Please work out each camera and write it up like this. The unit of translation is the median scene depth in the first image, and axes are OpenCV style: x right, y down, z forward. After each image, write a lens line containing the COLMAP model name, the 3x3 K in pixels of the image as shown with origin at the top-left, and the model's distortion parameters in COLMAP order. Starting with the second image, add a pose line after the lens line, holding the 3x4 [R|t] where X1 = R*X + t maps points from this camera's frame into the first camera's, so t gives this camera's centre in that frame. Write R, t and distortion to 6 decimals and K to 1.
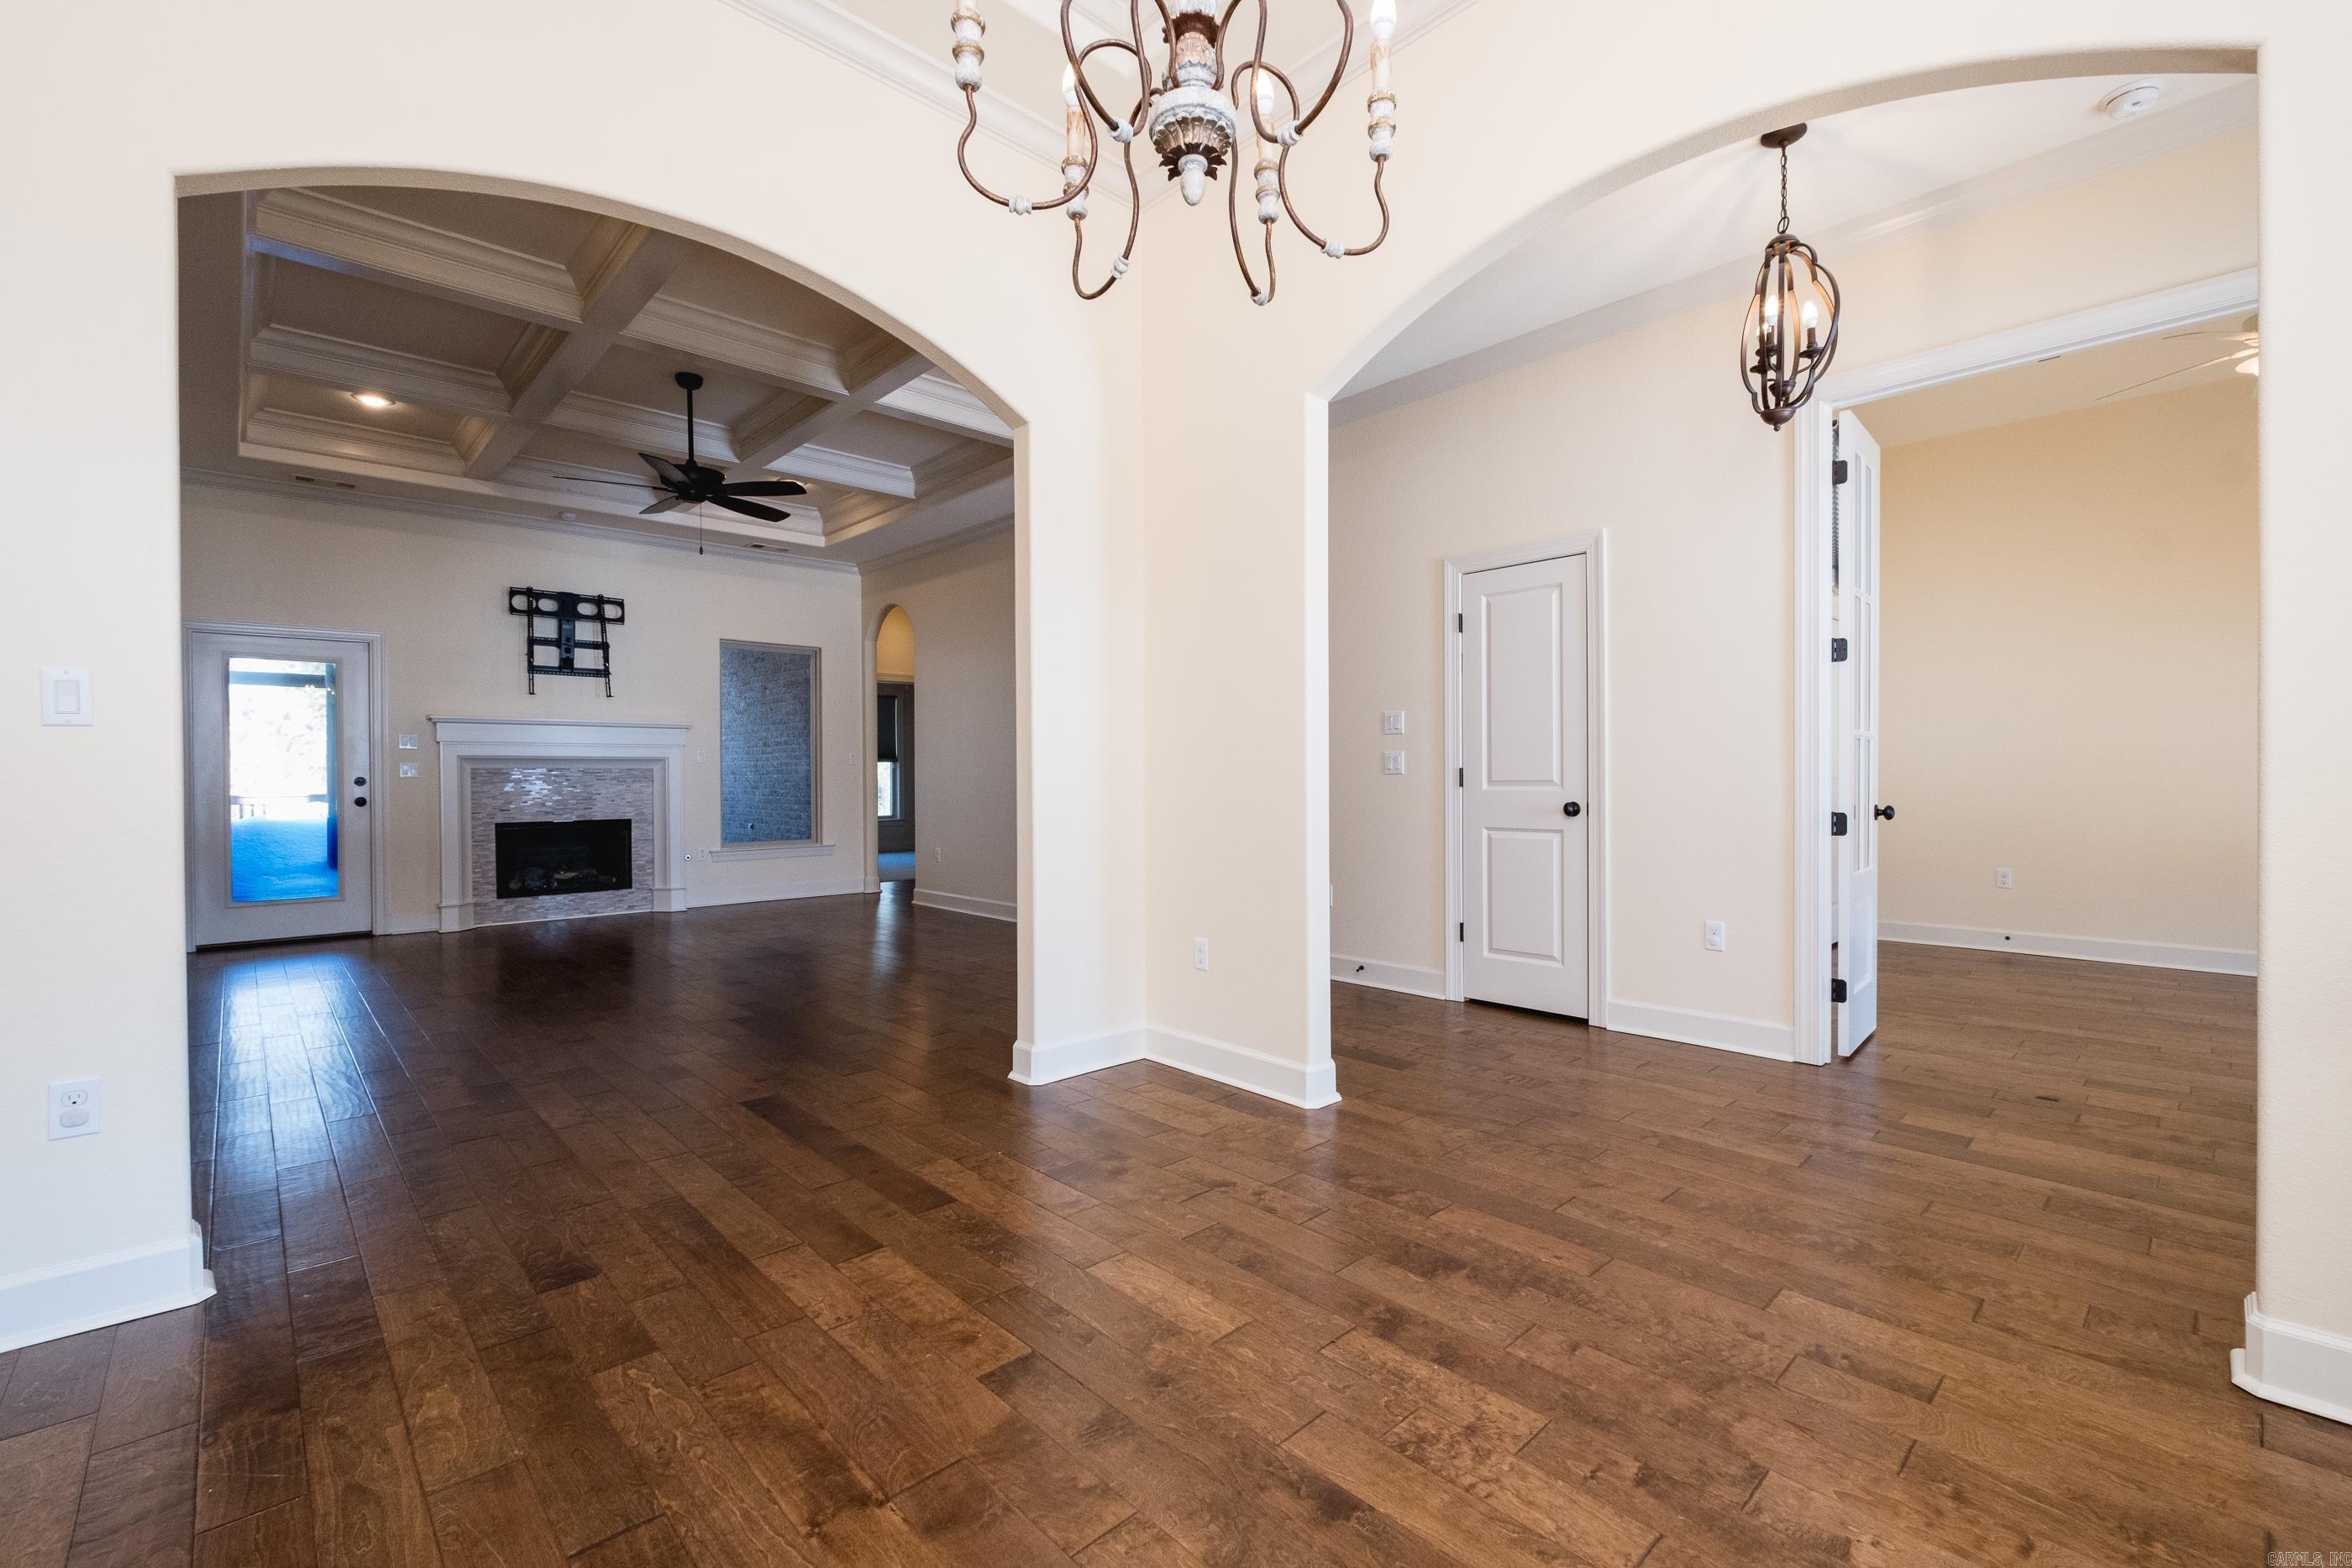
lens RADIAL K [[1027.5, 0, 1165.8], [0, 1027.5, 790.0], [0, 0, 1]] dist [0.008246, -0.003807]
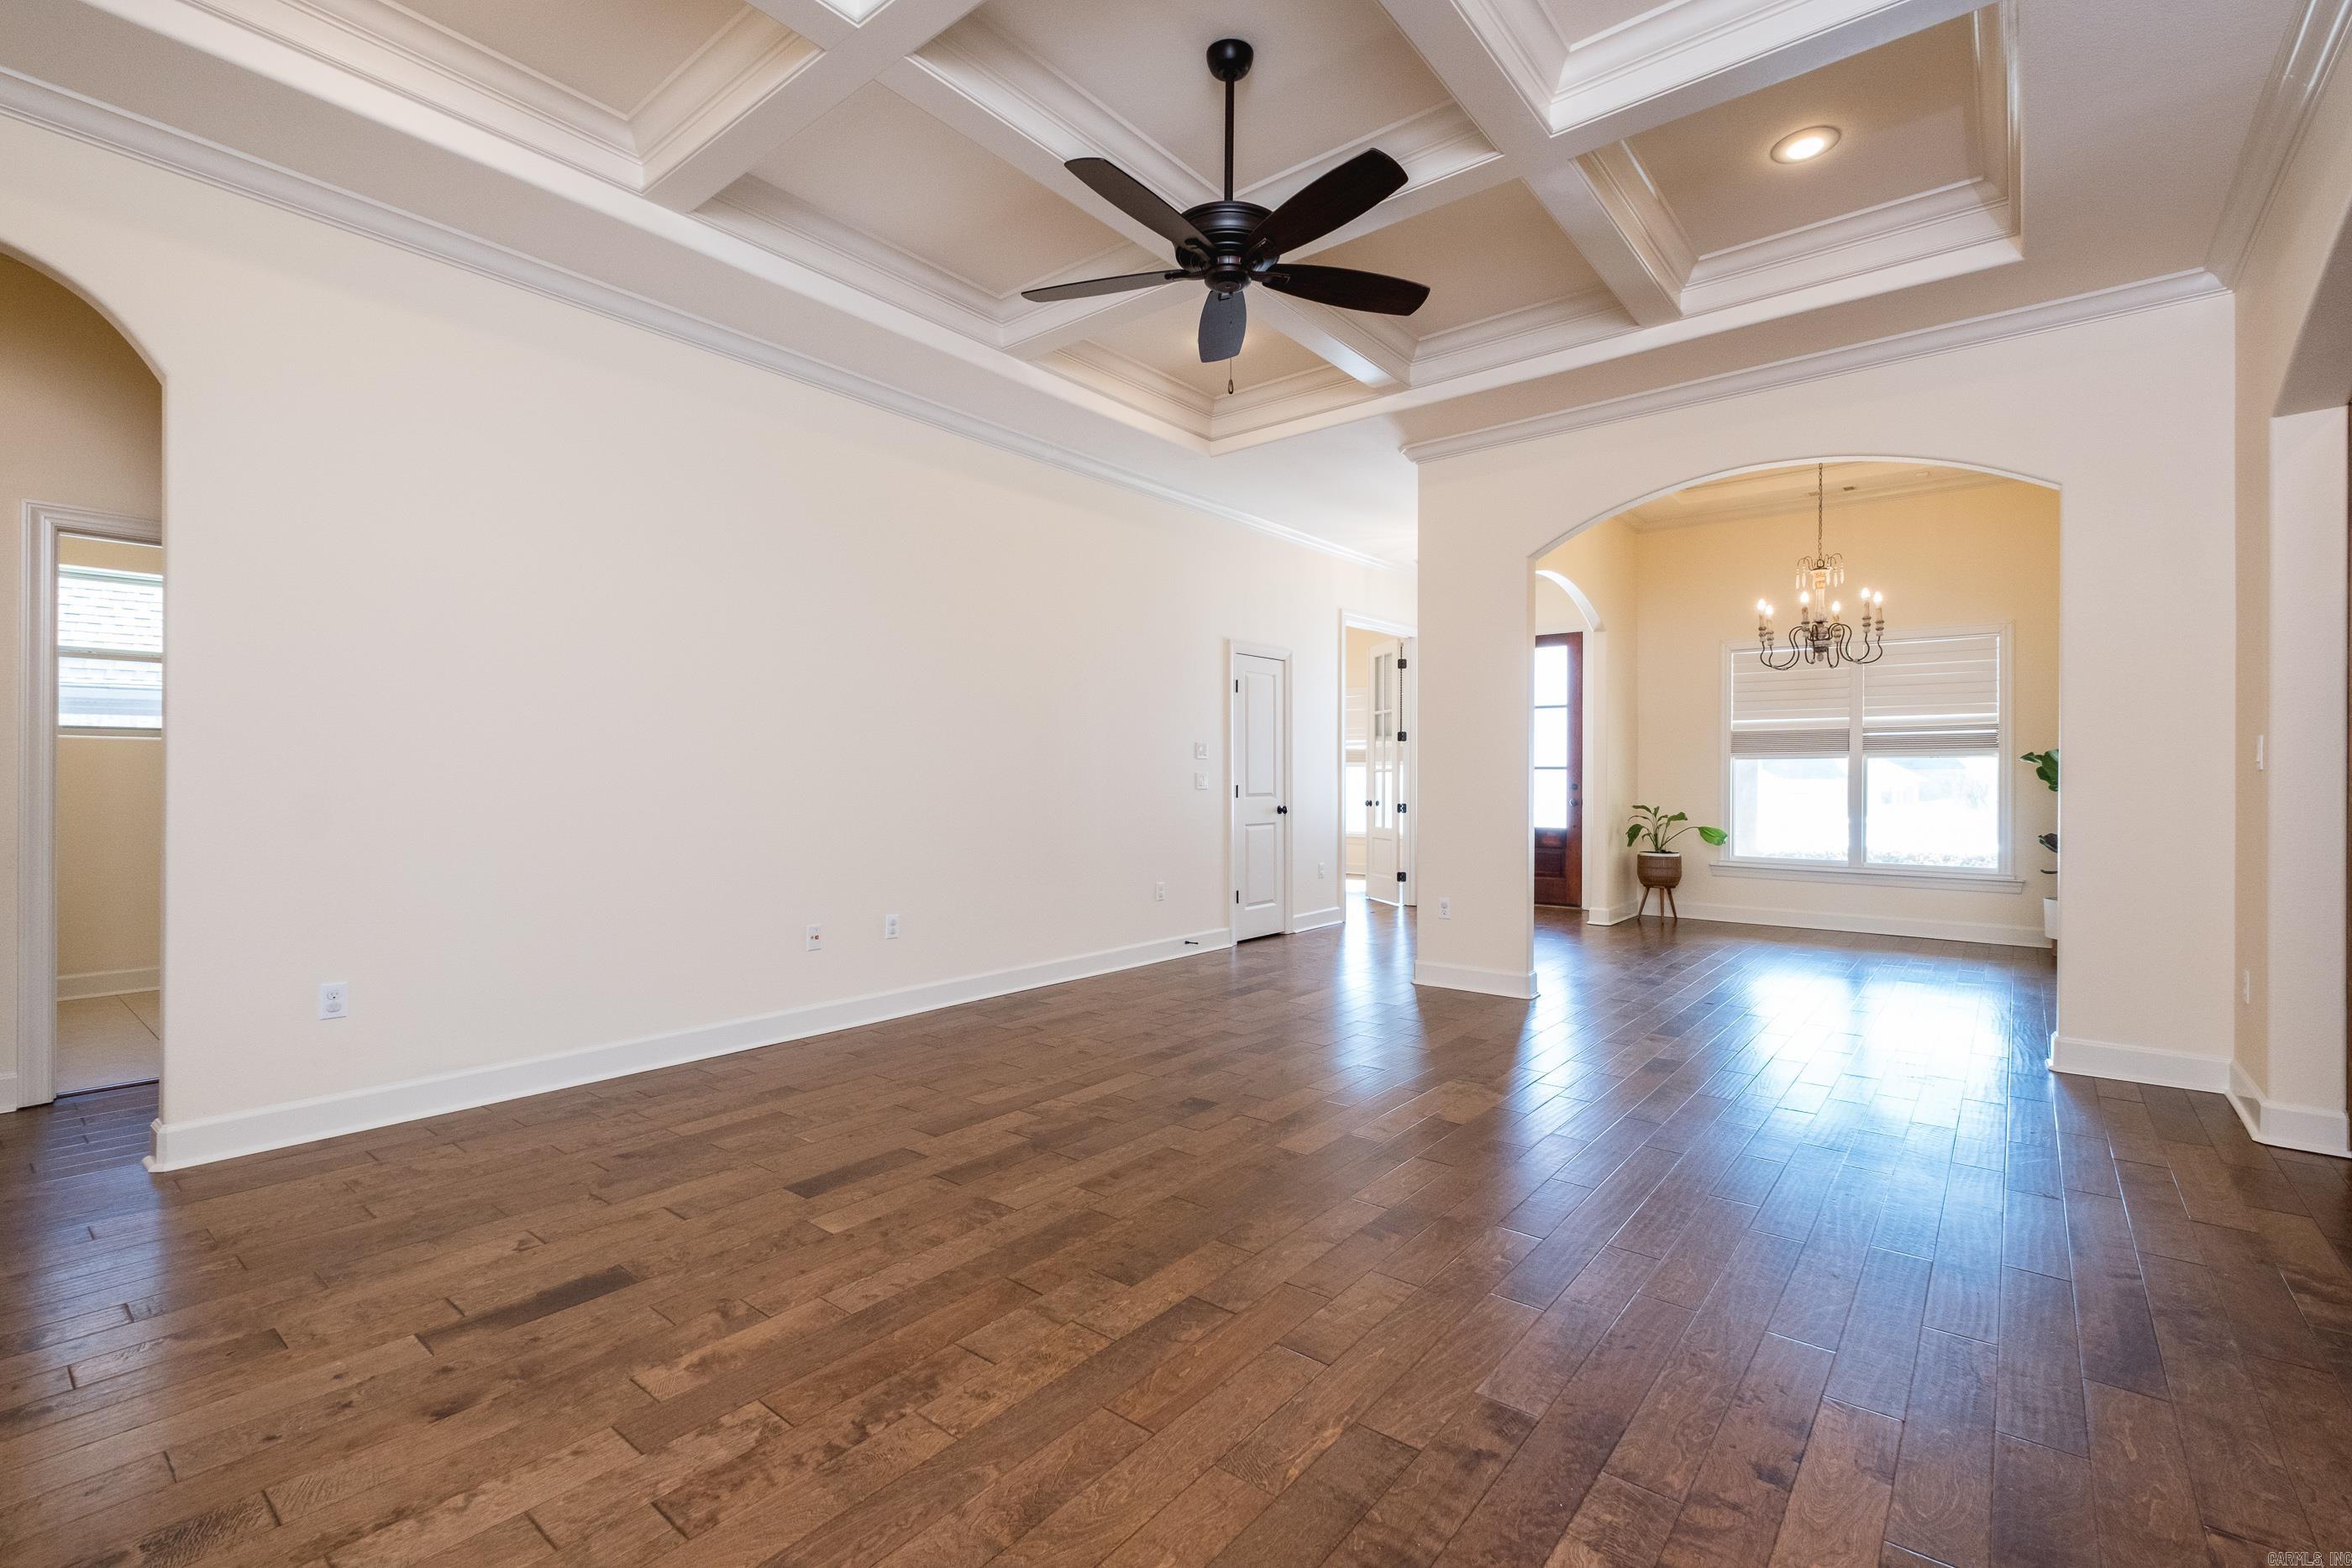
lens RADIAL K [[1027.5, 0, 1175.1], [0, 1027.5, 780.8], [0, 0, 1]] dist [0.008246, -0.003807]
pose [[-0.127160, 0.004730, 0.991871, -1.157865], [0.011435, 0.999929, -0.003302, -0.023507], [-0.991816, 0.010922, -0.127205, 1.277527]]
